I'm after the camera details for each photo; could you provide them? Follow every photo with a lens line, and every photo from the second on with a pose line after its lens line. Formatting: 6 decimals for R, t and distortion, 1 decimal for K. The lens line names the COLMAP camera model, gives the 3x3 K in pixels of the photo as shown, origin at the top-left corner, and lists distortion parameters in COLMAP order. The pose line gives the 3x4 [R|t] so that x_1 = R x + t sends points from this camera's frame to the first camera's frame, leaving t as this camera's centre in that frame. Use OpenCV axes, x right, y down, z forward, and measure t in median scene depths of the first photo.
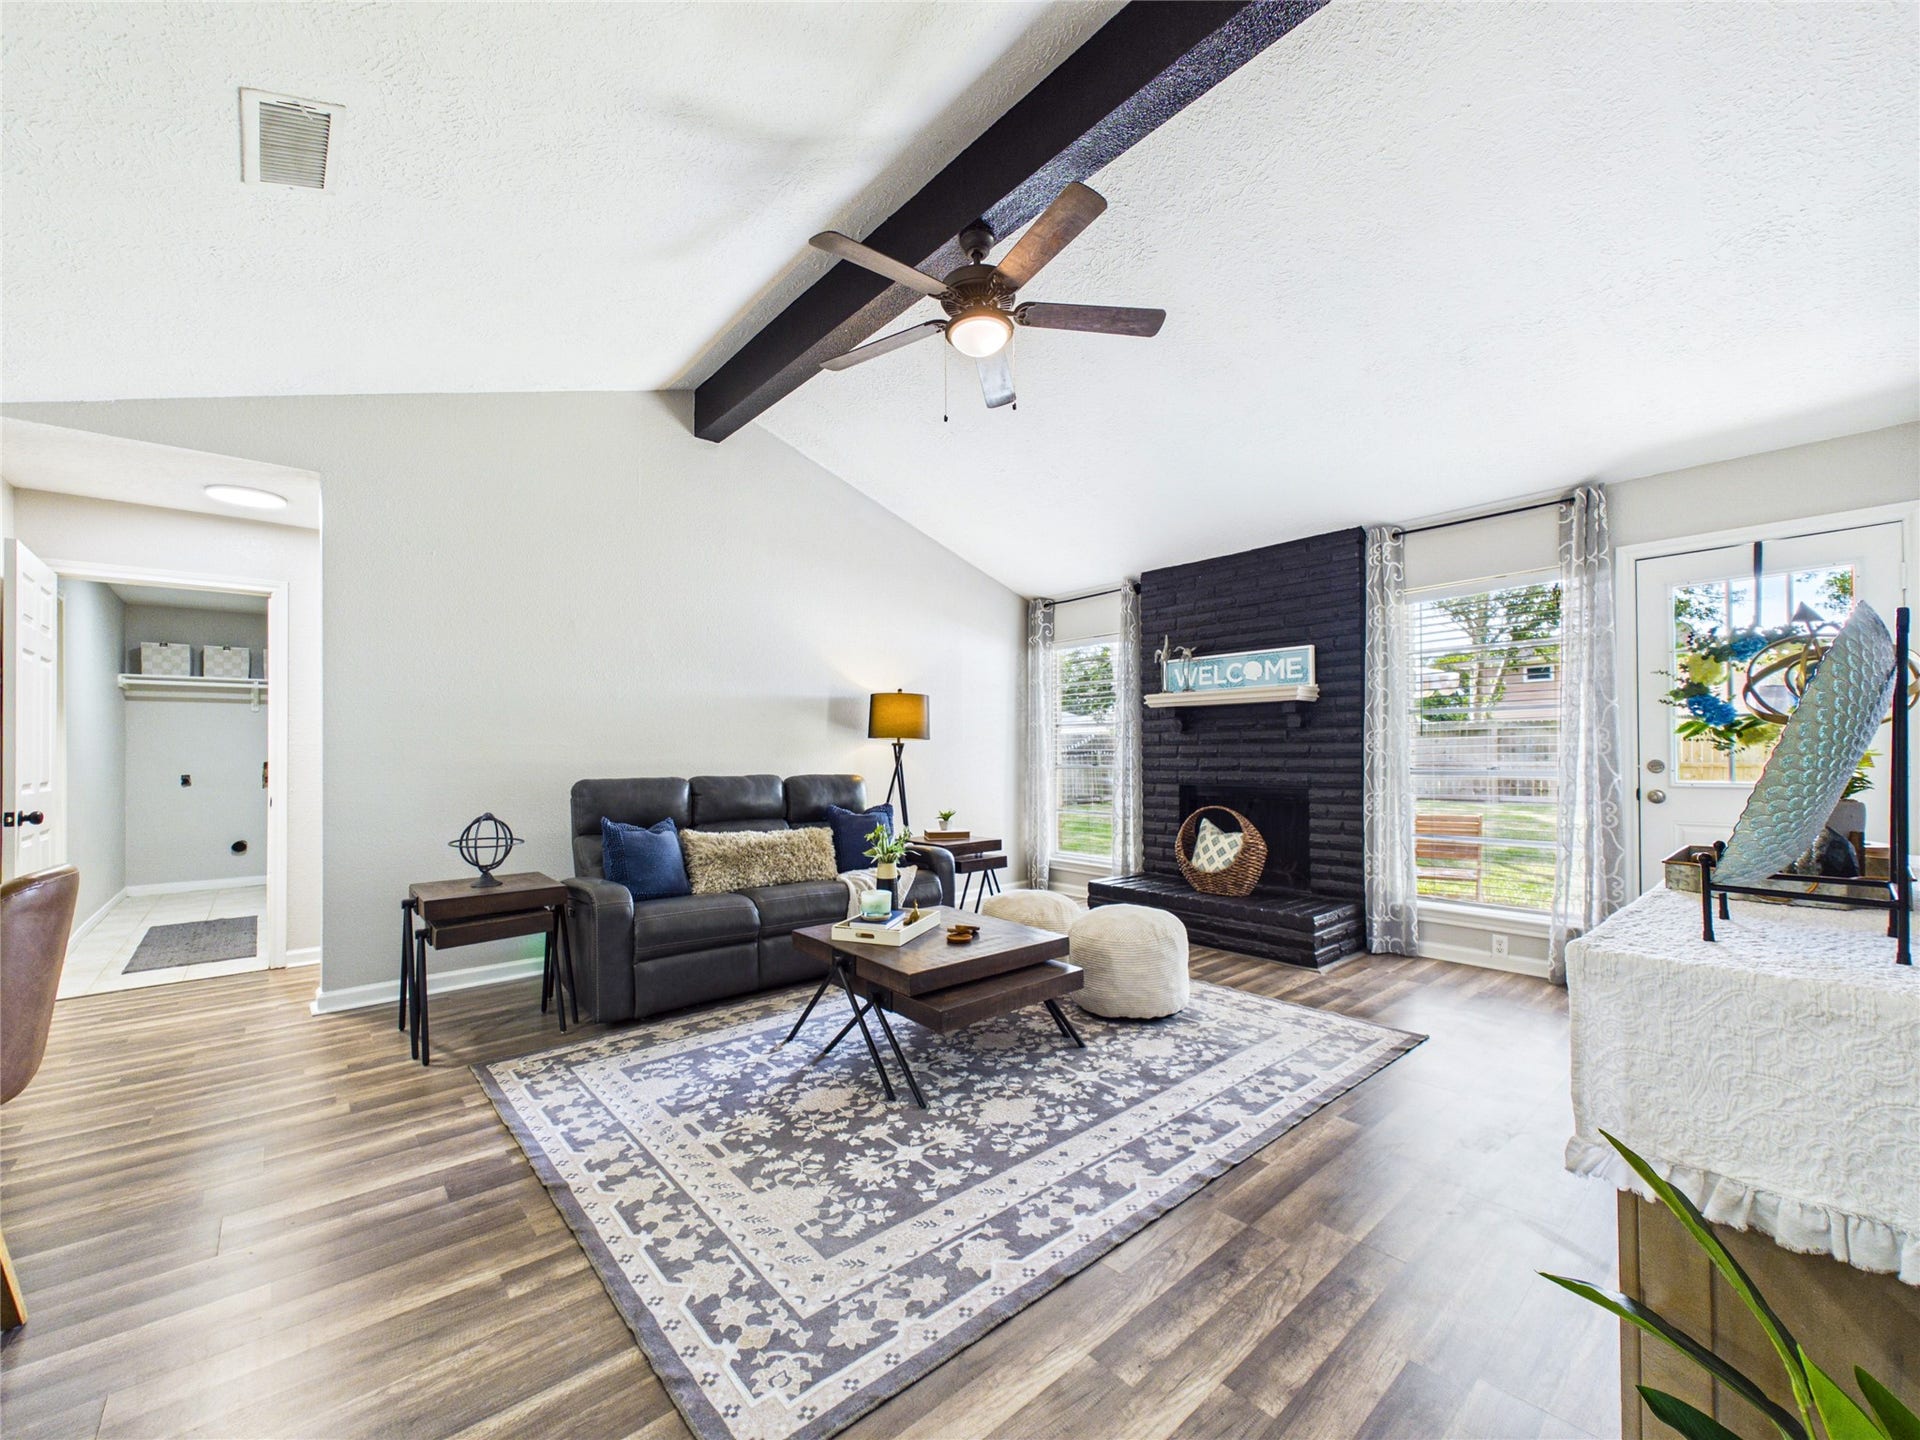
lens RADIAL K [[774.2, 0, 958.0], [0, 774.2, 748.1], [0, 0, 1]] dist [-0.000444, 0.000349]
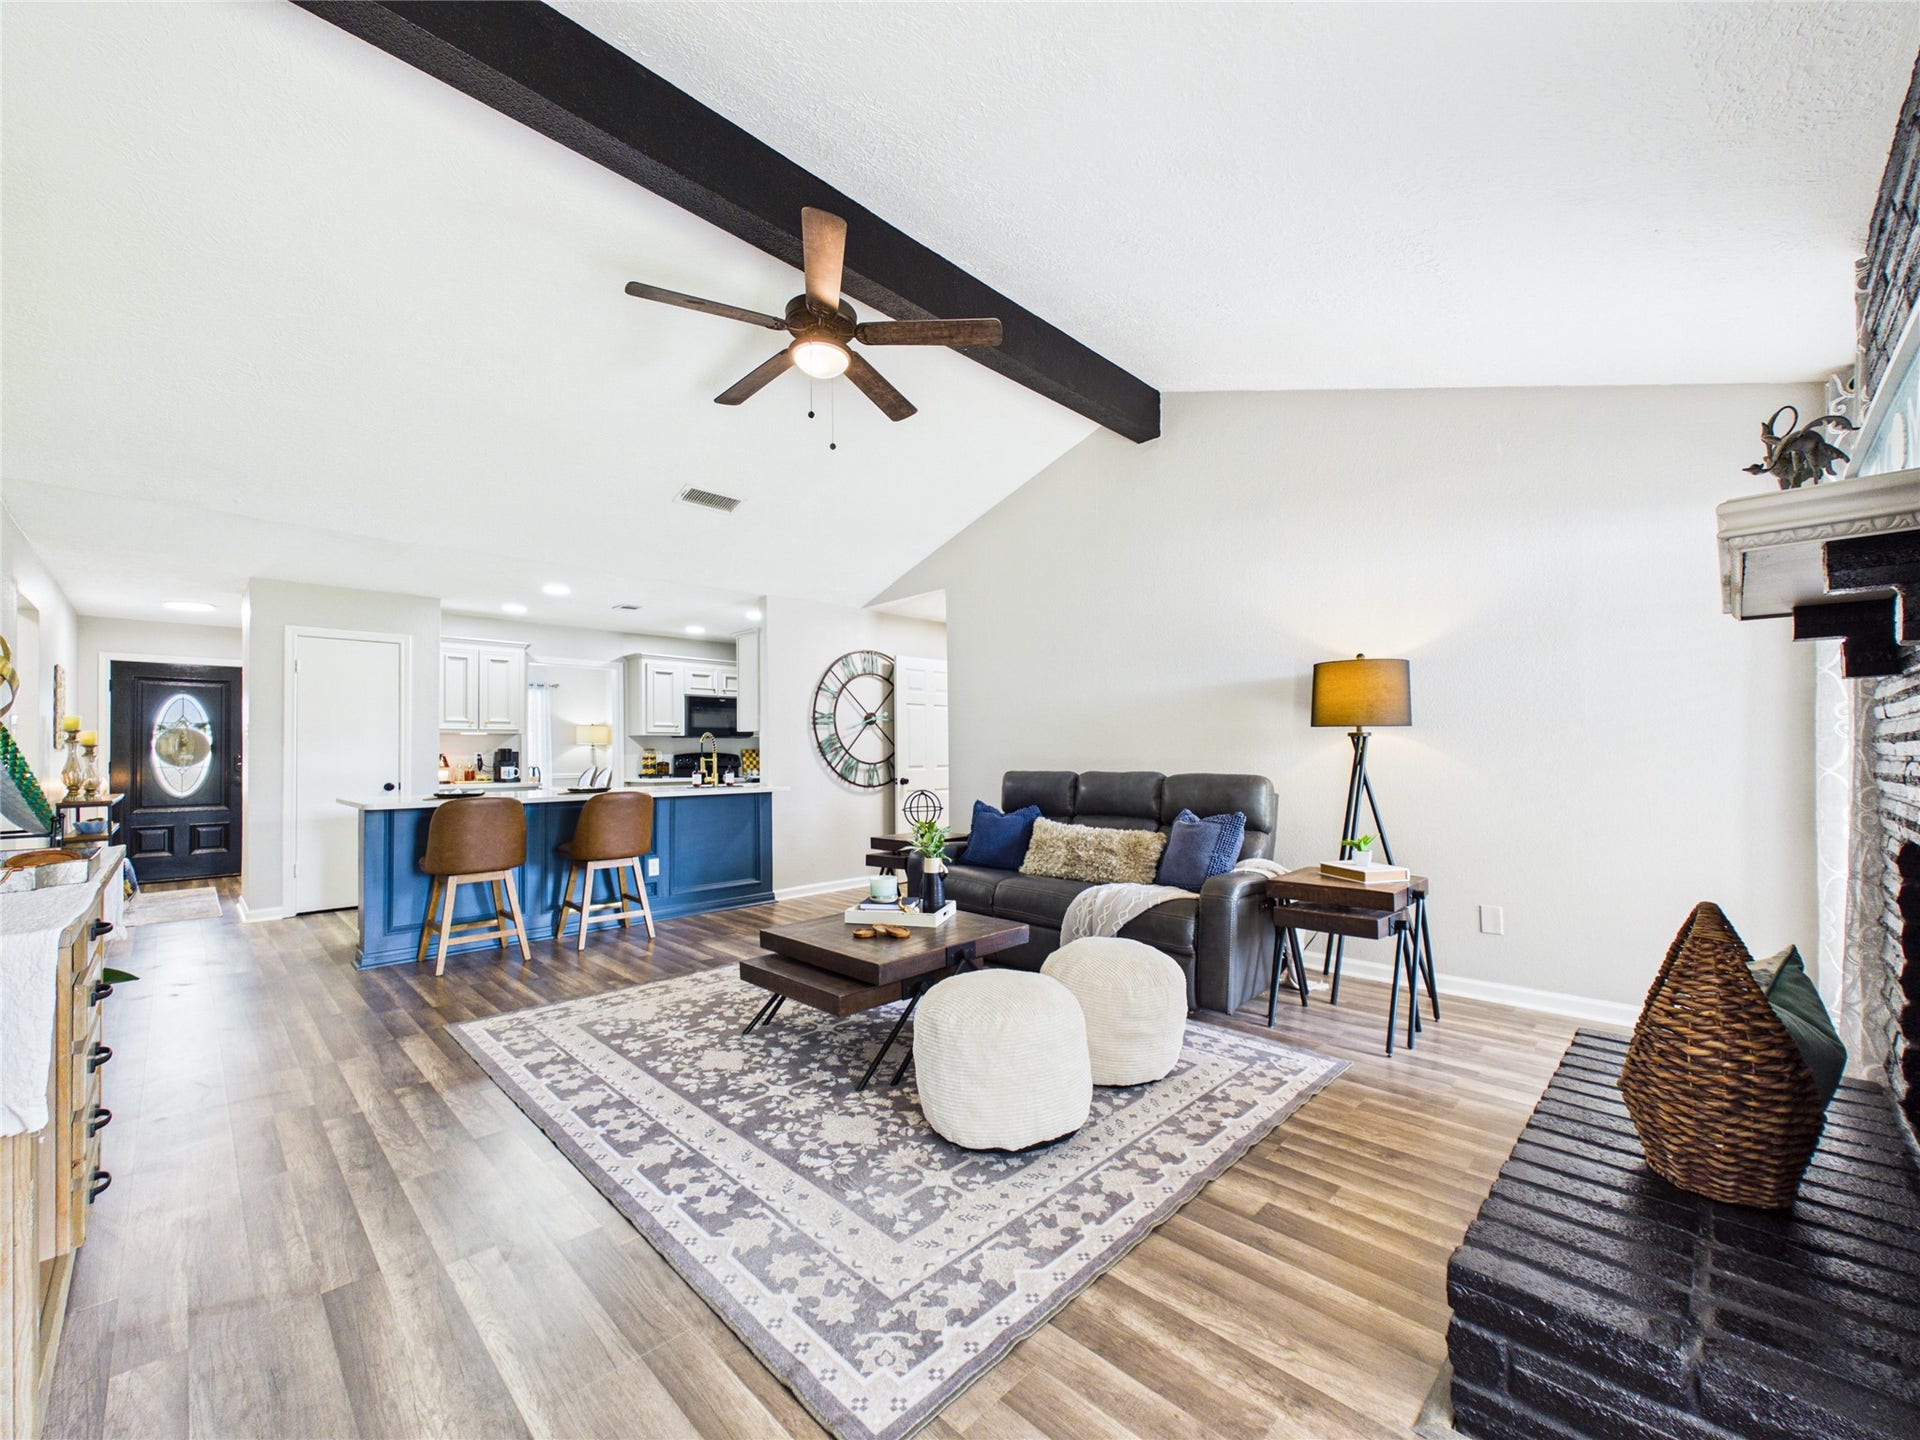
lens RADIAL K [[774.2, 0, 967.6], [0, 774.2, 747.2], [0, 0, 1]] dist [-0.000444, 0.000349]
pose [[0.075850, -0.002722, -0.997115, 0.758570], [0.018502, 0.999828, -0.001322, 0.000650], [0.996948, -0.018348, 0.075888, 0.771938]]
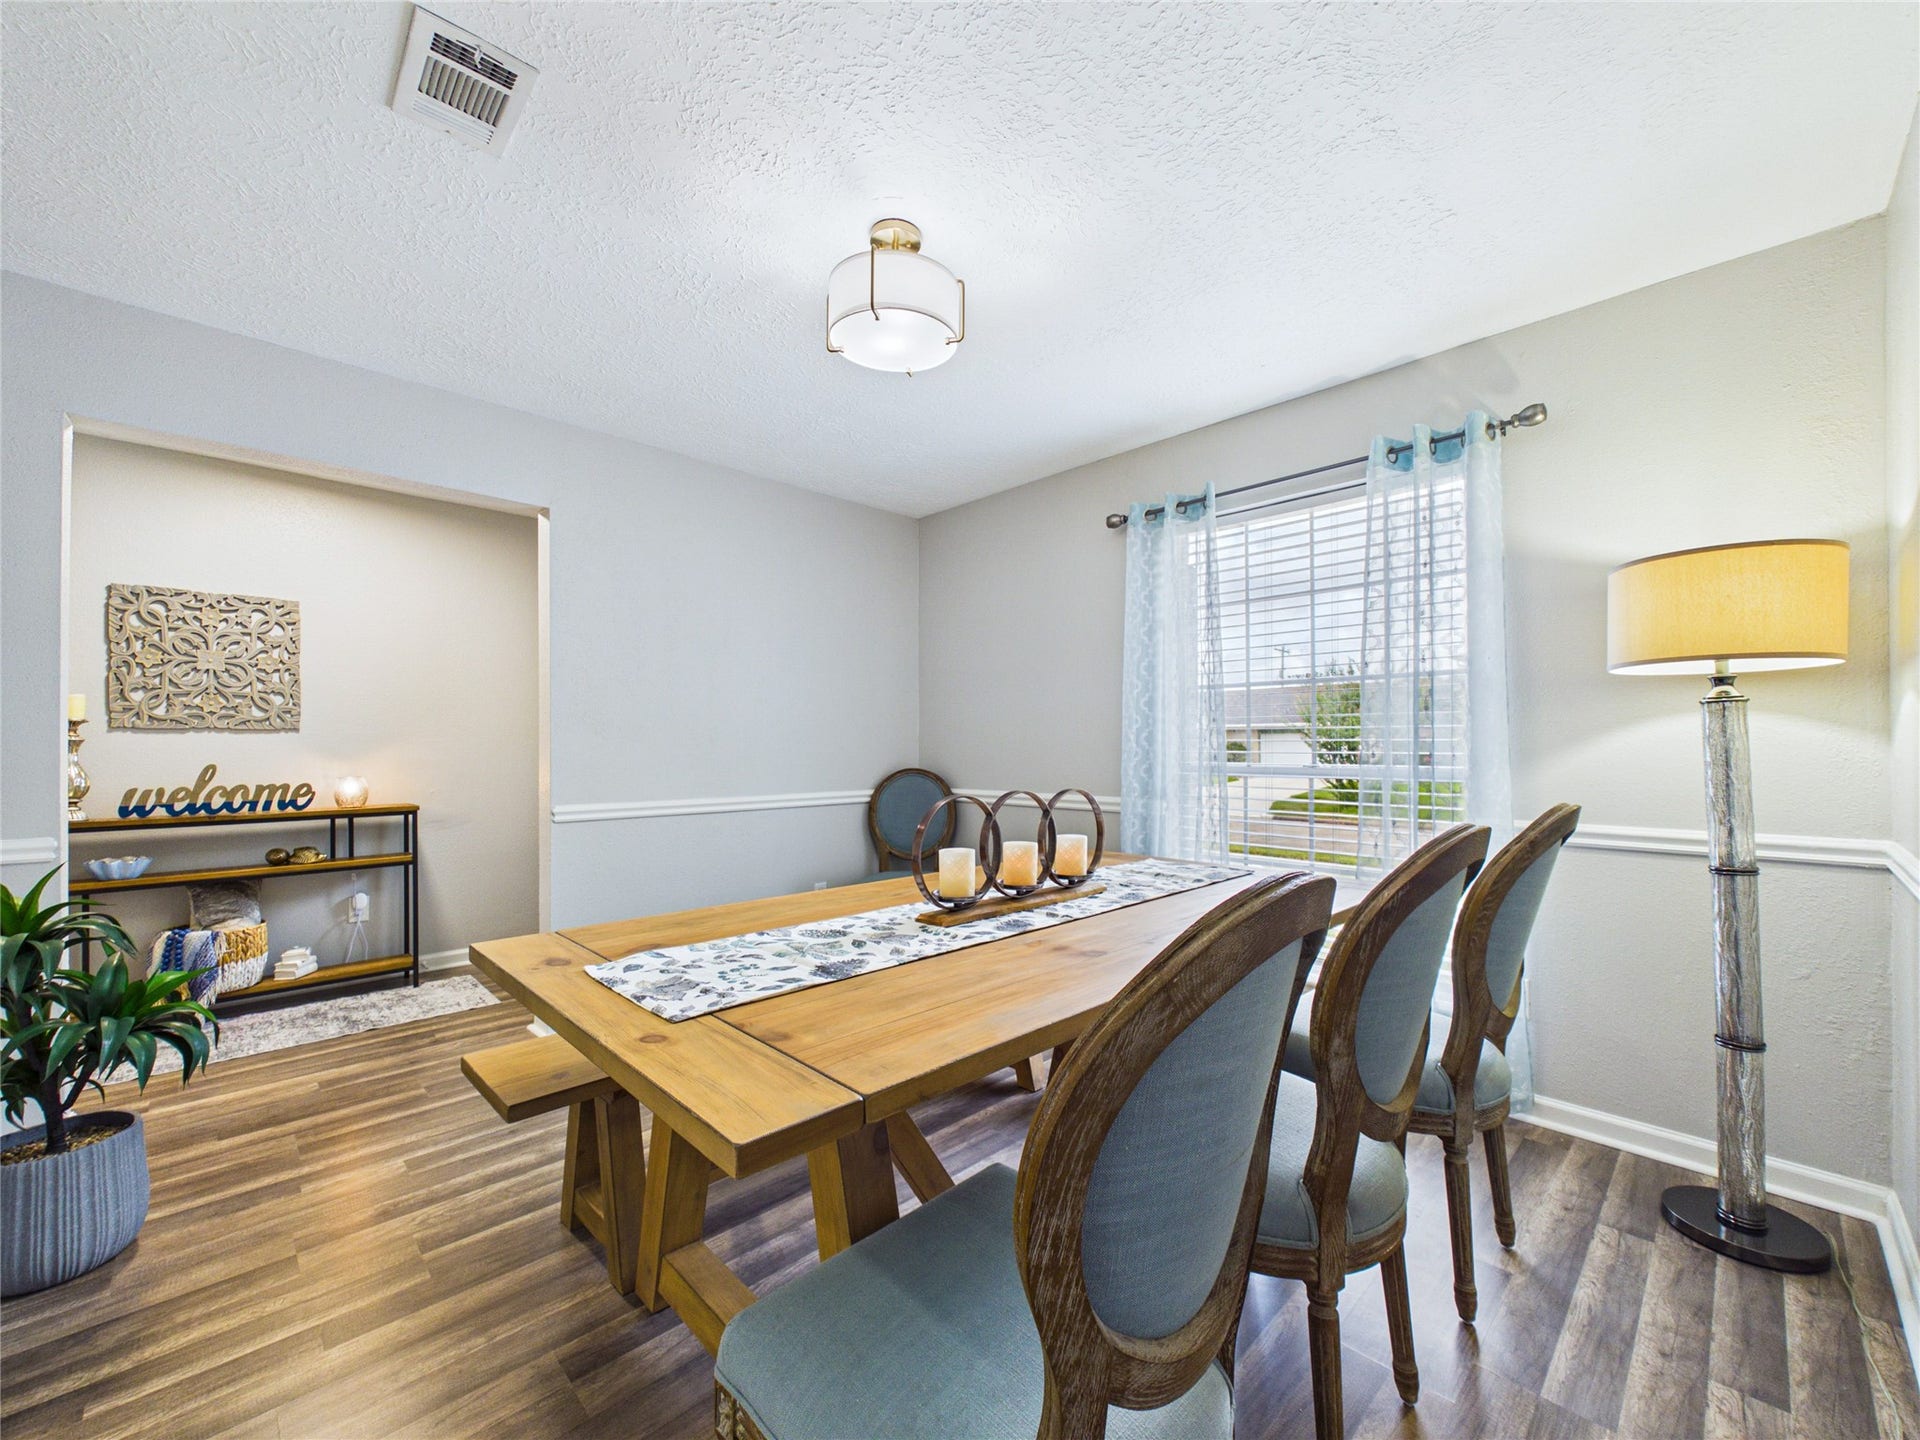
lens RADIAL K [[774.2, 0, 965.1], [0, 774.2, 747.4], [0, 0, 1]] dist [-0.000444, 0.000349]
pose [[-0.998677, 0.010126, -0.050421, -1.466782], [0.010721, 0.999876, -0.011537, 0.007715], [0.050298, -0.012062, -0.998661, 0.141397]]
